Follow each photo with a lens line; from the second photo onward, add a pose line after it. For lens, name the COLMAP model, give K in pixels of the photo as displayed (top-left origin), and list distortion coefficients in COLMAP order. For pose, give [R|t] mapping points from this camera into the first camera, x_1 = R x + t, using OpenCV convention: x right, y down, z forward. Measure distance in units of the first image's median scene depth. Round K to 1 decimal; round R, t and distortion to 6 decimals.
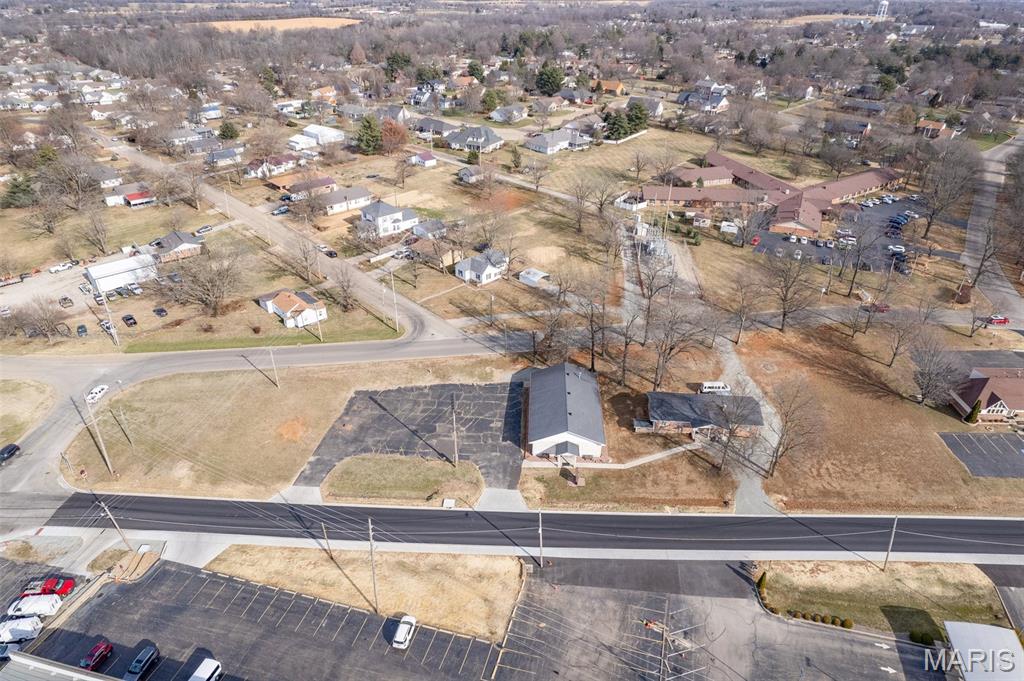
lens RADIAL K [[657.8, 0, 517.3], [0, 657.8, 344.2], [0, 0, 1]] dist [-0.077536, 0.070253]
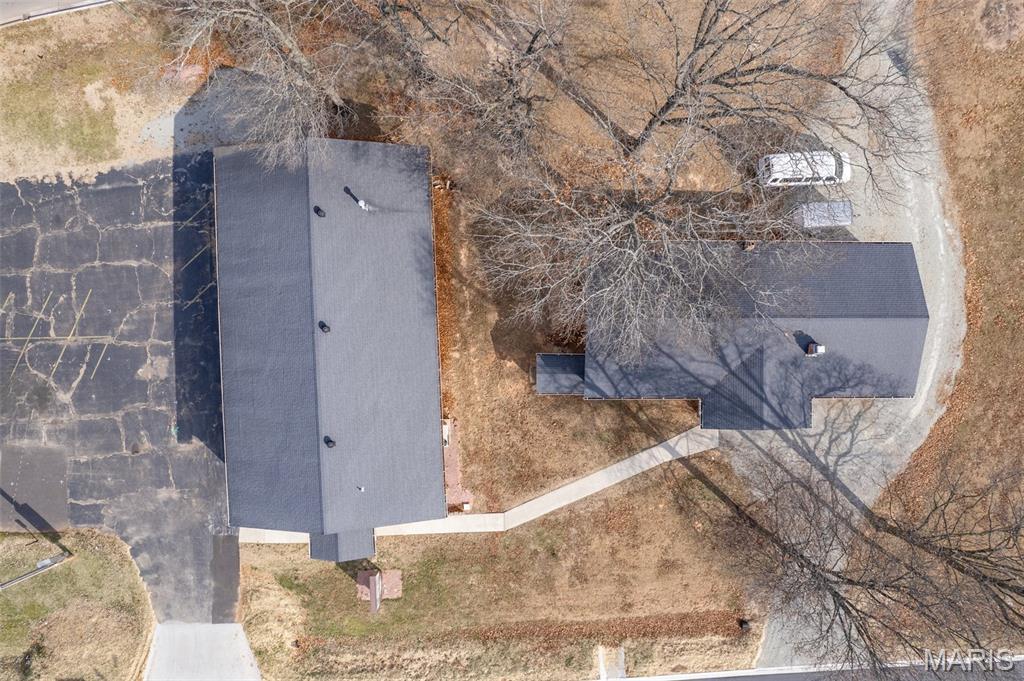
lens RADIAL K [[657.8, 0, 517.3], [0, 657.8, 344.2], [0, 0, 1]] dist [-0.077536, 0.070253]
pose [[0.996528, -0.083257, -0.000910, 0.180832], [0.043035, 0.505675, 0.861650, -0.193987], [-0.071278, -0.858697, 0.507502, 0.897356]]
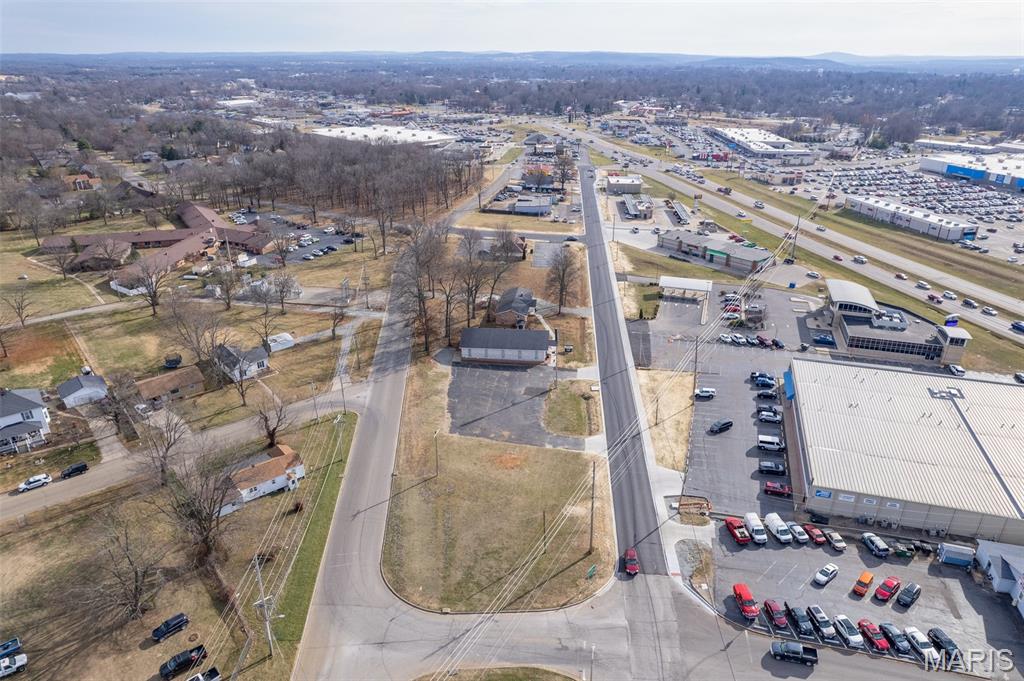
lens RADIAL K [[657.8, 0, 517.3], [0, 657.8, 344.2], [0, 0, 1]] dist [-0.077536, 0.070253]
pose [[0.042318, -0.417434, 0.907721, -1.307026], [0.494524, 0.798188, 0.344009, -0.398511], [-0.868133, 0.434332, 0.240209, 0.703314]]
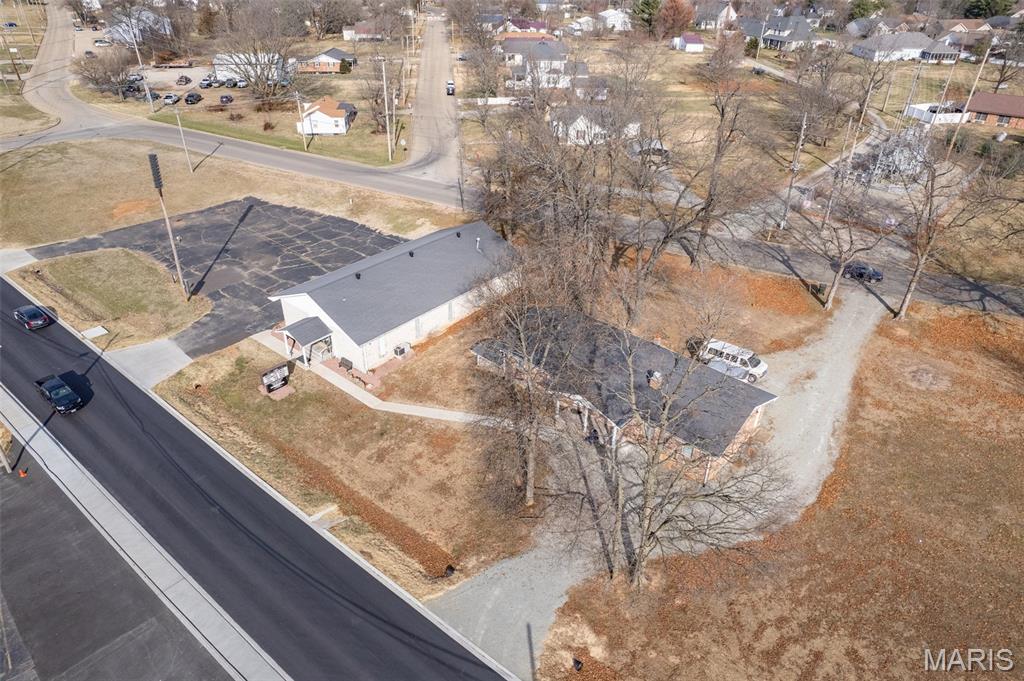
lens RADIAL K [[665.0, 0, 517.3], [0, 665.0, 344.9], [0, 0, 1]] dist [-0.069974, 0.058377]
pose [[0.796062, 0.324109, -0.511115, 0.472426], [-0.313383, 0.943231, 0.110029, 0.063102], [0.517760, 0.072585, 0.852441, 0.646543]]
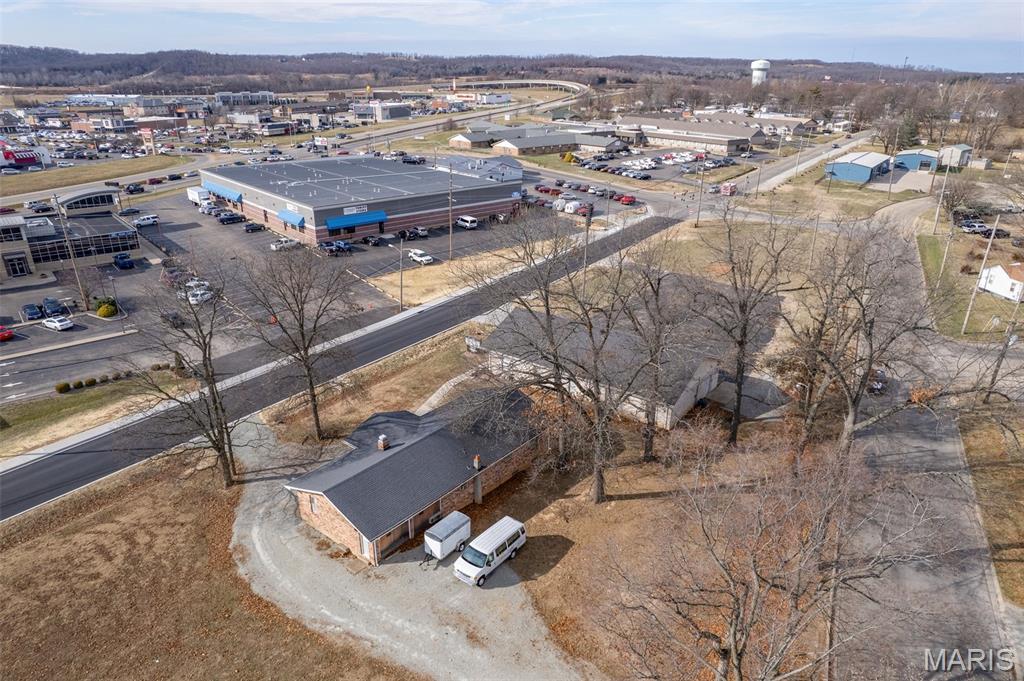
lens RADIAL K [[665.0, 0, 517.3], [0, 665.0, 344.9], [0, 0, 1]] dist [-0.069974, 0.058377]
pose [[-0.567066, 0.306756, -0.764419, 0.598718], [-0.419574, 0.691050, 0.588564, -0.236781], [0.708798, 0.654485, -0.263164, 1.189562]]
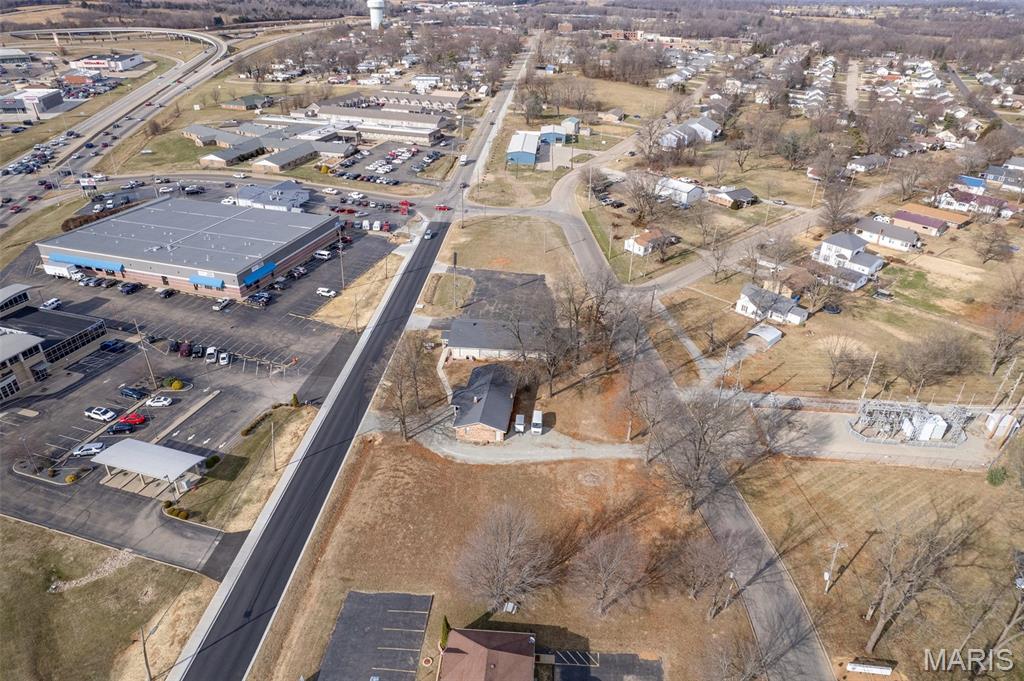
lens RADIAL K [[657.8, 0, 517.3], [0, 657.8, 344.2], [0, 0, 1]] dist [-0.077536, 0.070253]
pose [[-0.041366, 0.485839, -0.873069, 1.218178], [-0.510831, 0.740693, 0.436378, -0.464015], [0.858686, 0.464041, 0.217542, 0.838130]]
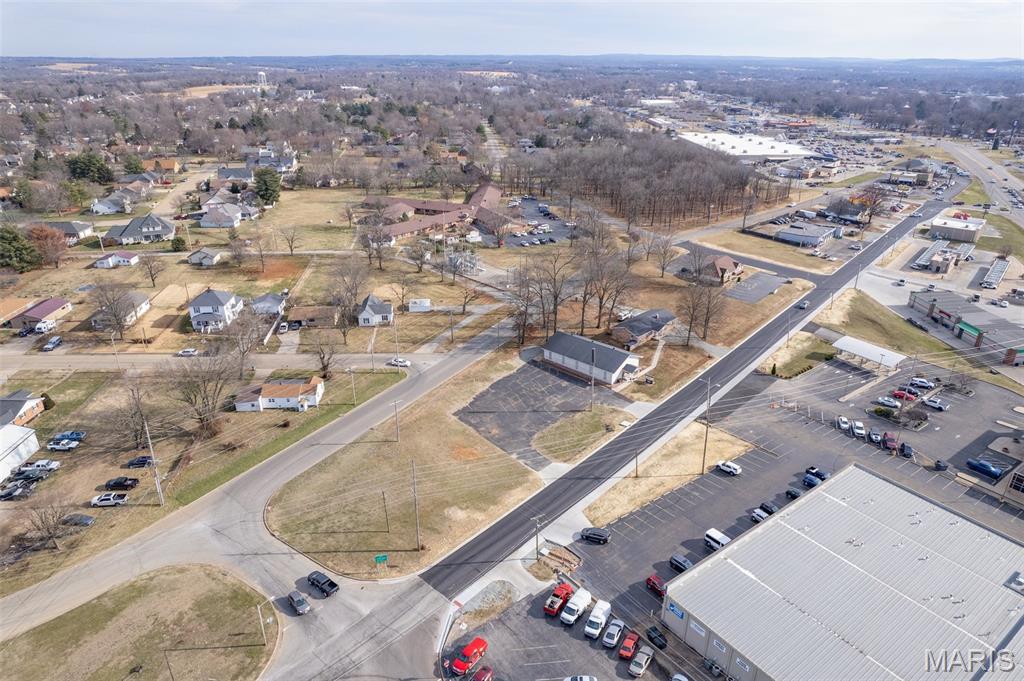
lens RADIAL K [[657.8, 0, 517.3], [0, 657.8, 344.2], [0, 0, 1]] dist [-0.077536, 0.070253]
pose [[0.631902, -0.320074, 0.705870, -1.072644], [0.384514, 0.920224, 0.073052, -0.087881], [-0.672941, 0.225255, 0.704564, 0.145774]]
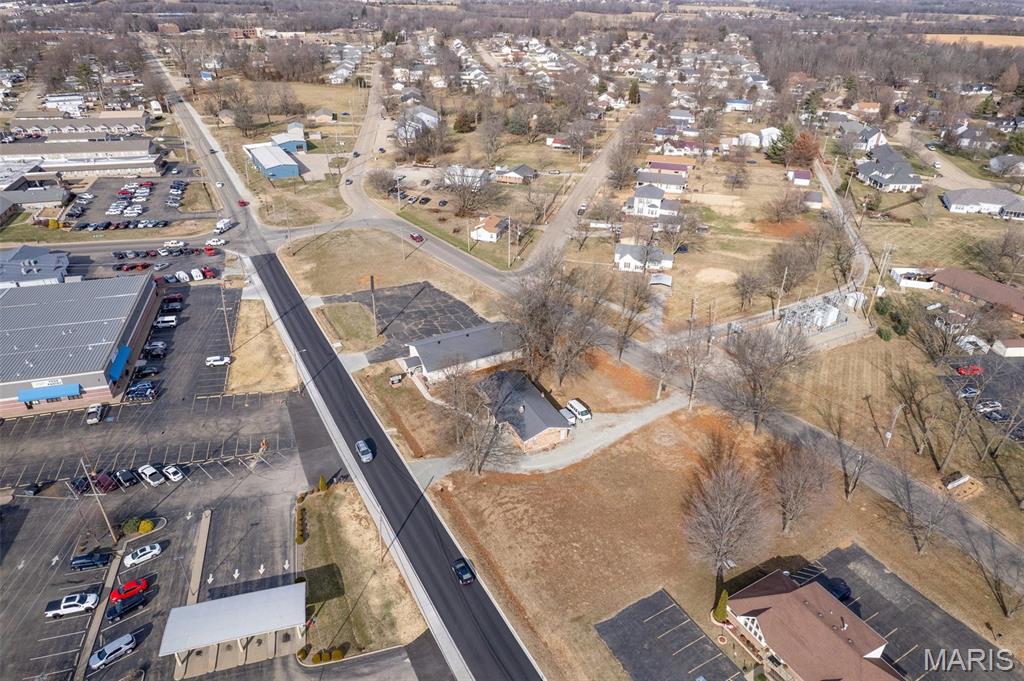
lens RADIAL K [[657.8, 0, 517.3], [0, 657.8, 344.2], [0, 0, 1]] dist [-0.077536, 0.070253]
pose [[0.512606, 0.423802, -0.746744, 1.061219], [-0.433085, 0.878581, 0.201330, -0.193713], [0.741399, 0.220200, 0.633908, 0.368712]]
